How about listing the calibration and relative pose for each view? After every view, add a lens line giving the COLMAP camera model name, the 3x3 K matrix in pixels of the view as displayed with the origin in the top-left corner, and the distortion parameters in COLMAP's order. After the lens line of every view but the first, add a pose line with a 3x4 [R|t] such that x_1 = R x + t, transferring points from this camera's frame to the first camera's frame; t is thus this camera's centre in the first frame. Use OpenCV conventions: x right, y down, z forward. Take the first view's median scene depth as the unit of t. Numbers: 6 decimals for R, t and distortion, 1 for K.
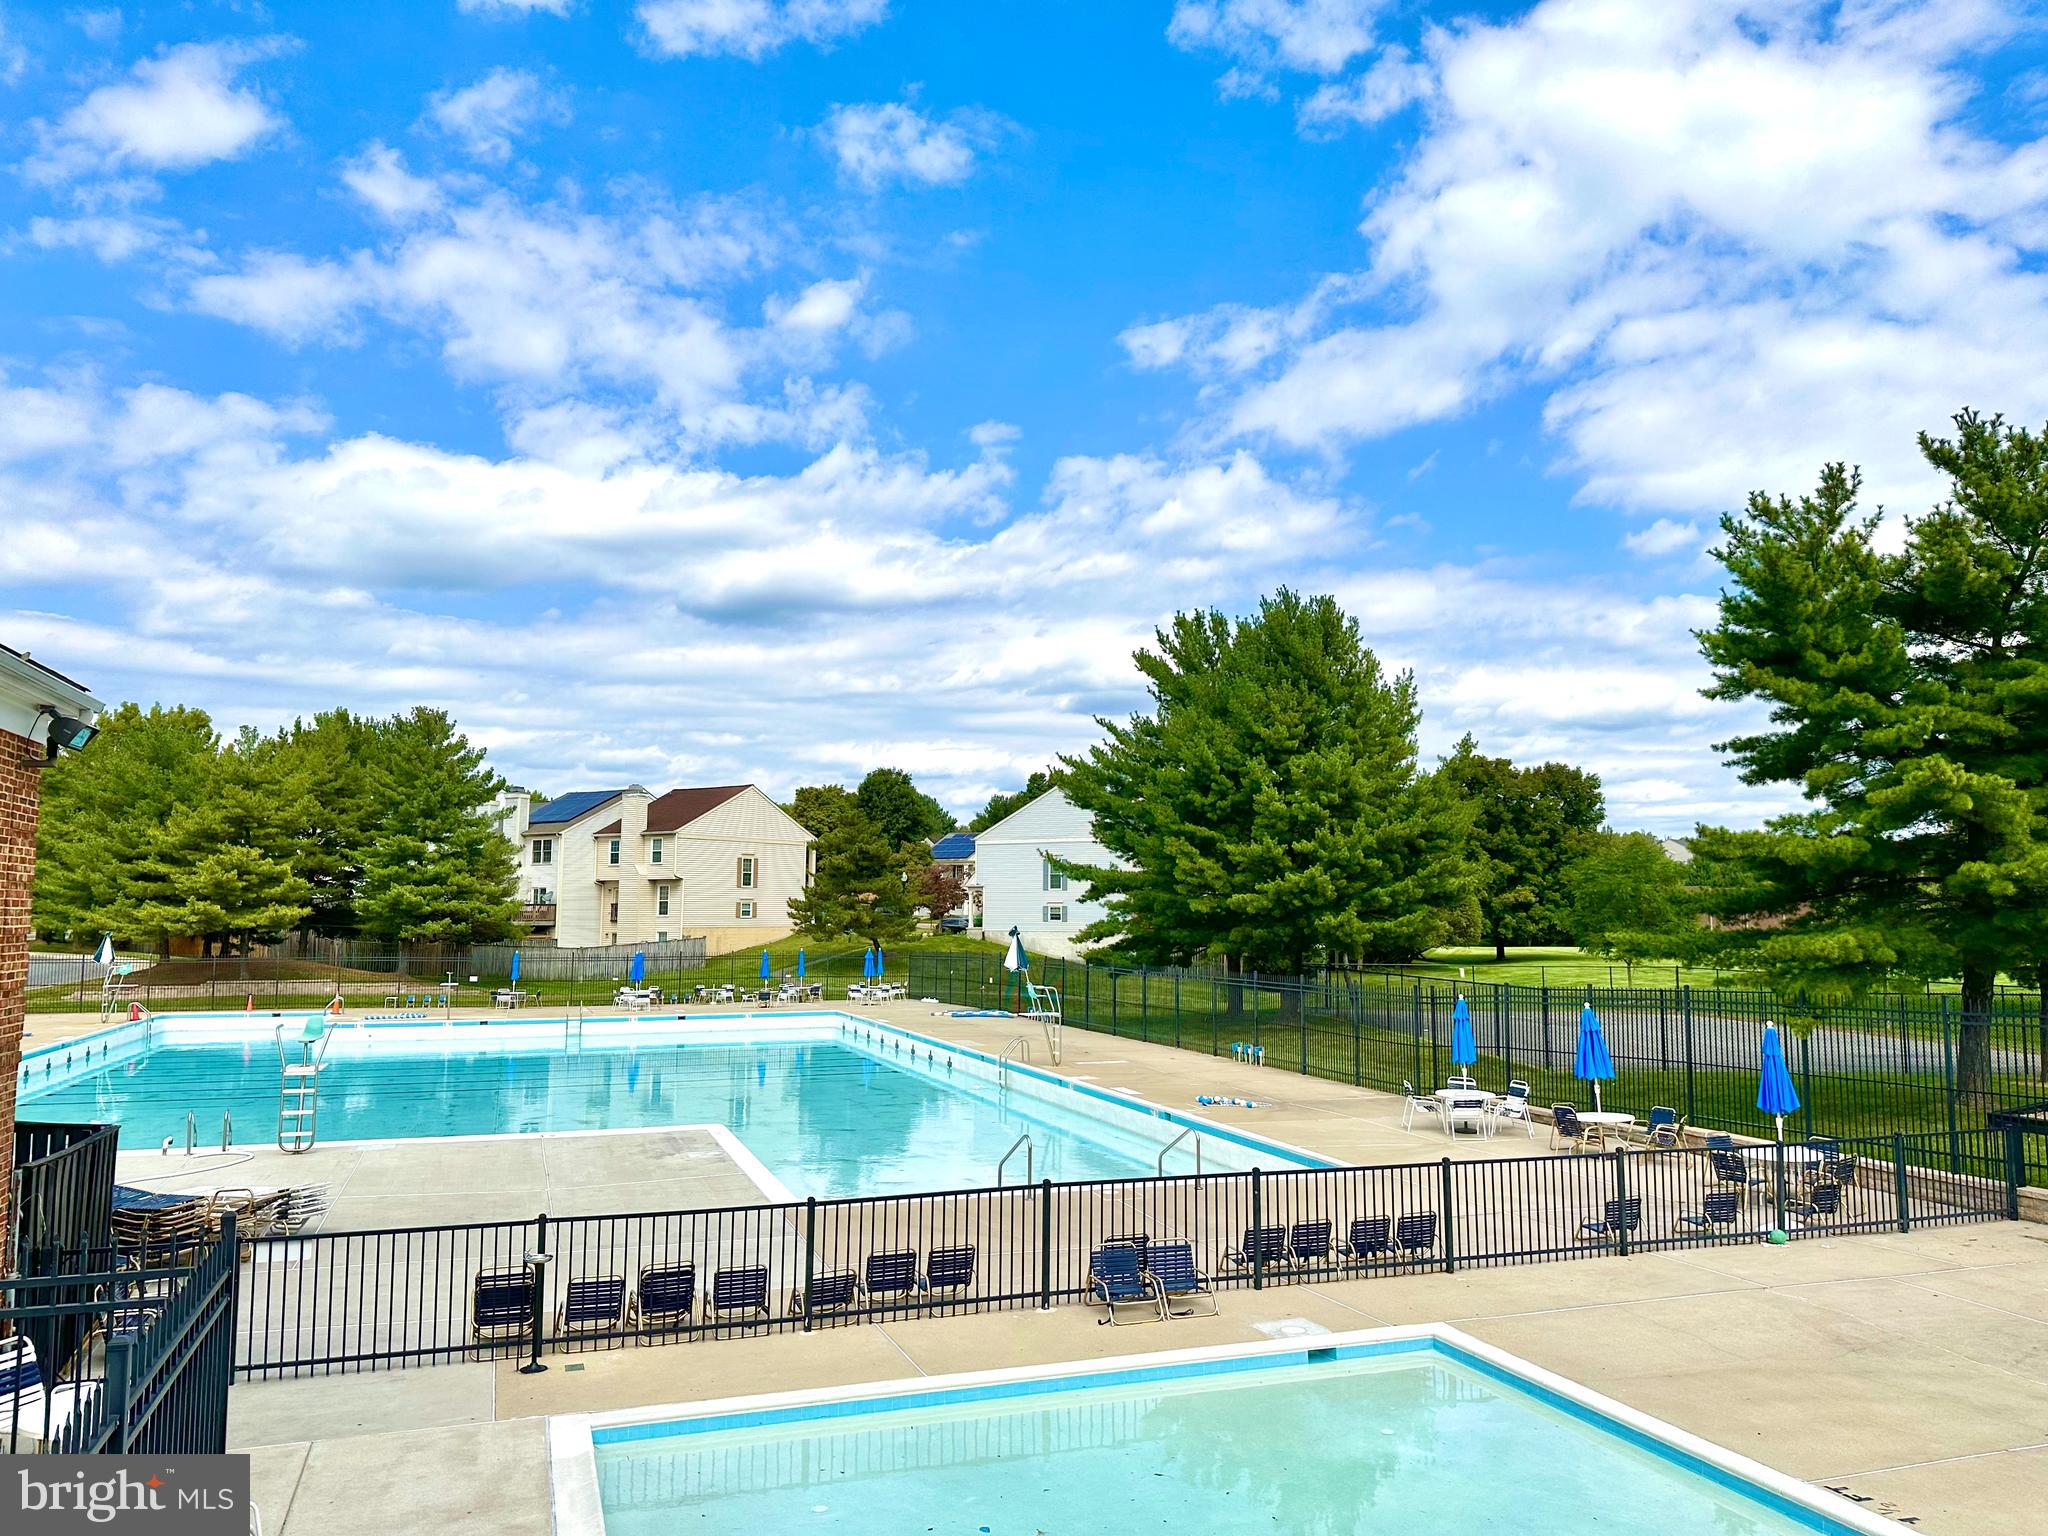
lens RADIAL K [[1431.6, 0, 969.6], [0, 1431.6, 778.9], [0, 0, 1]] dist [0.145620, -0.272861]
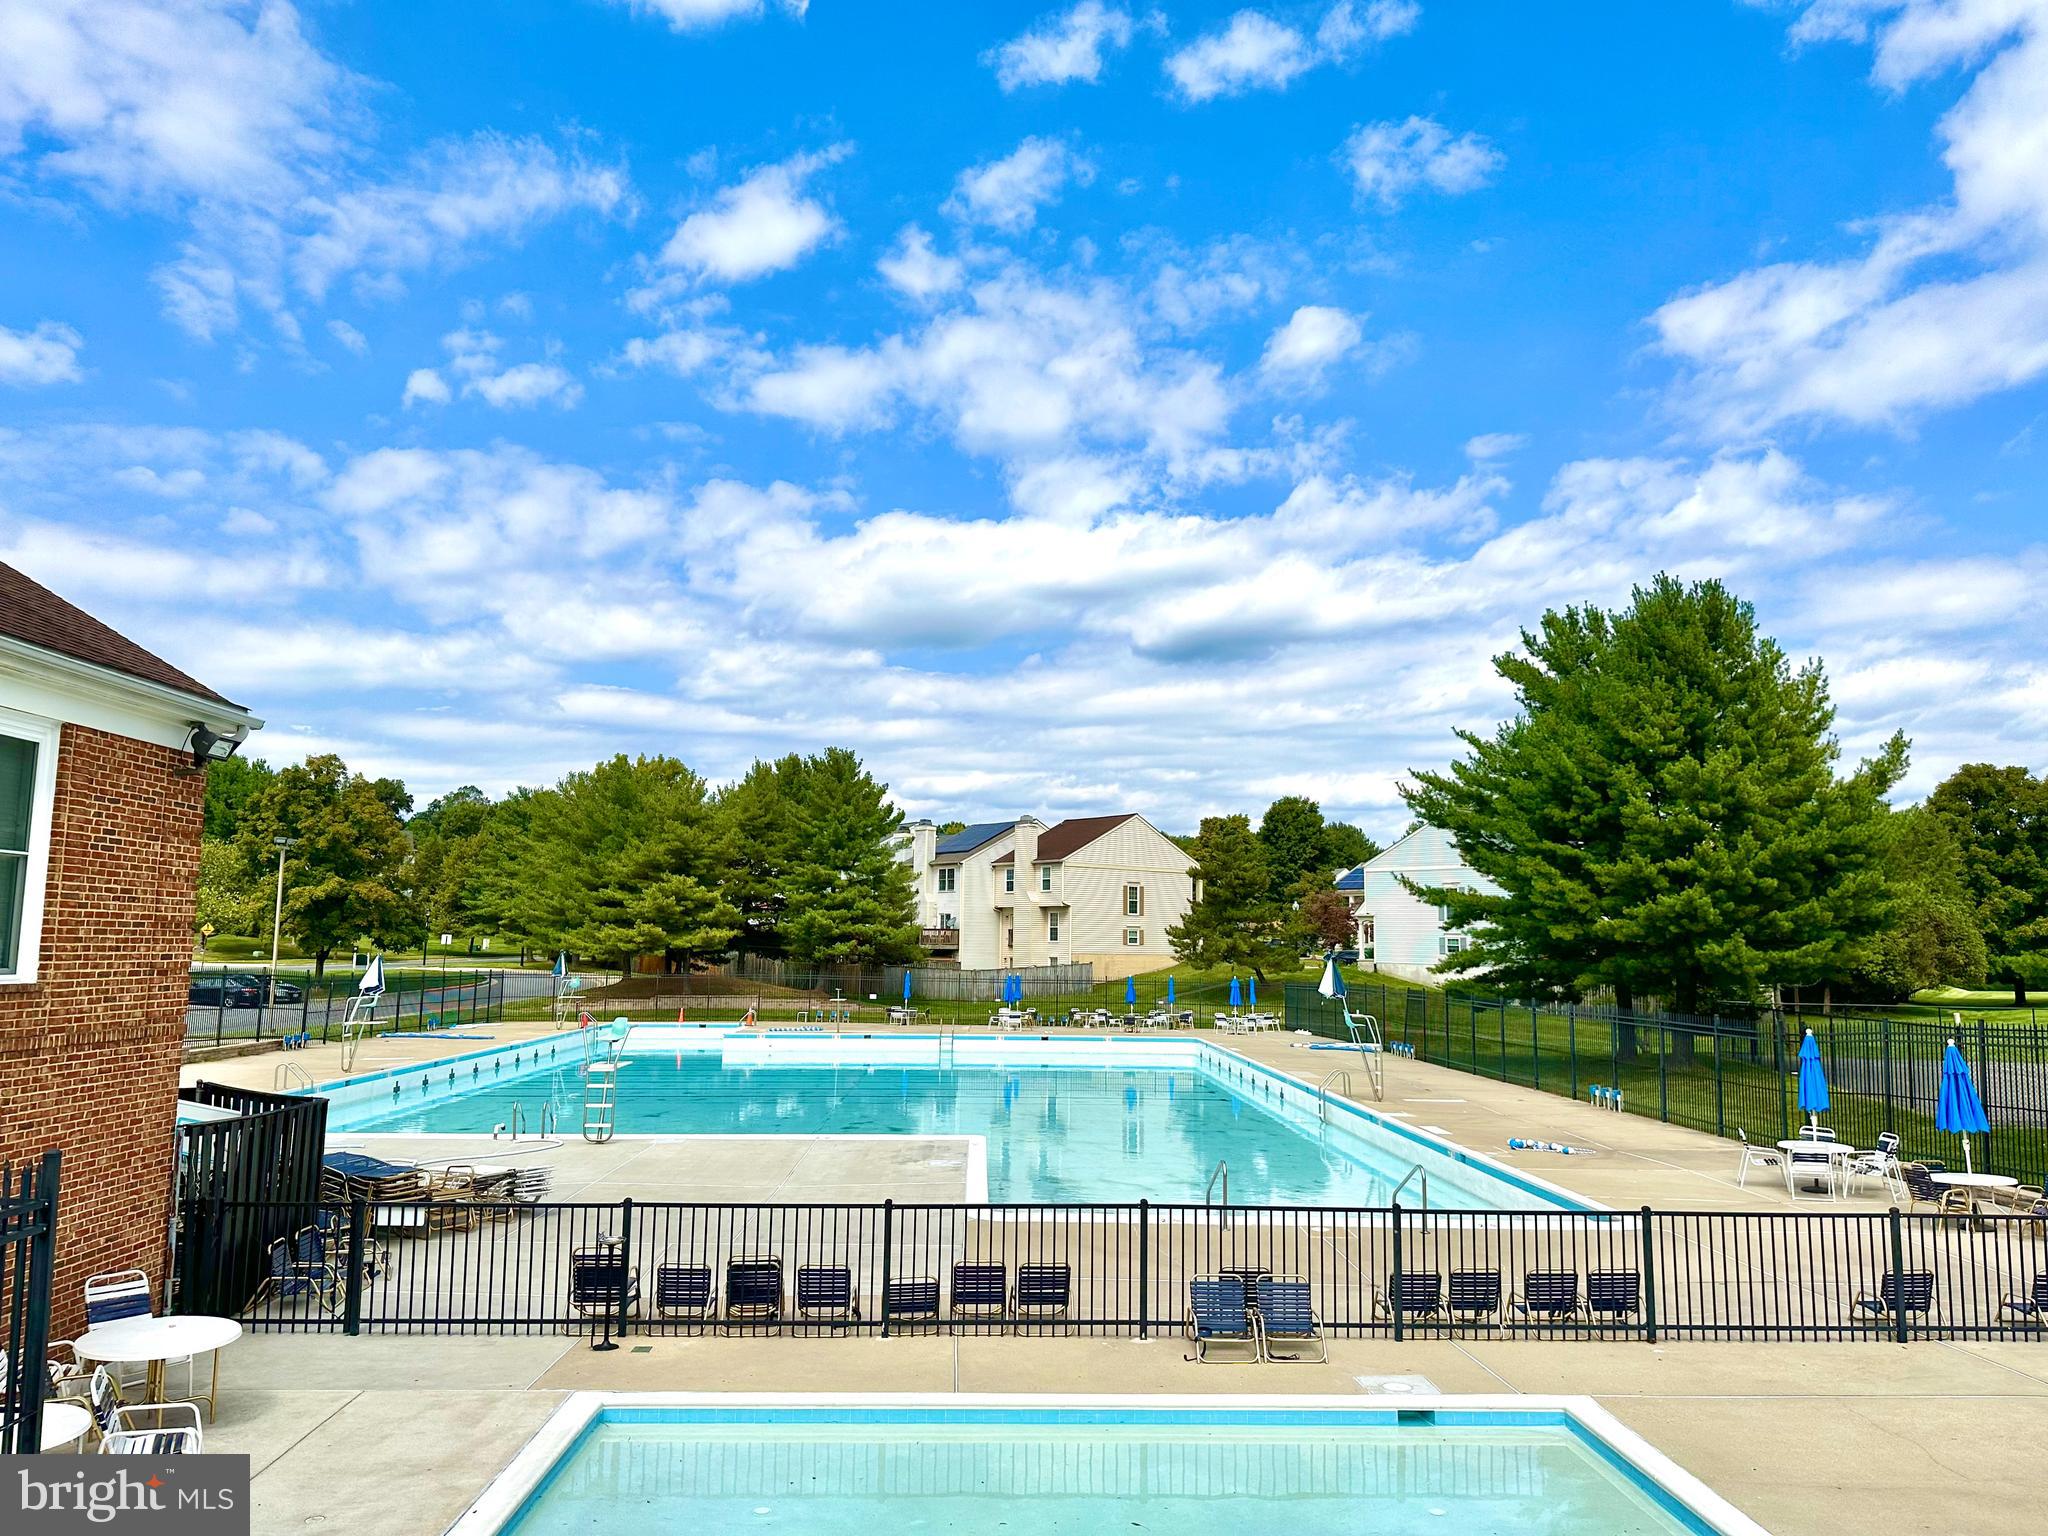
lens RADIAL K [[1419.3, 0, 1019.5], [0, 1419.3, 811.7], [0, 0, 1]] dist [0.156888, -0.266143]
pose [[0.953067, -0.019304, -0.302143, 0.100392], [0.018118, 0.999813, -0.006728, 0.011499], [0.302216, 0.000938, 0.953239, 0.033962]]
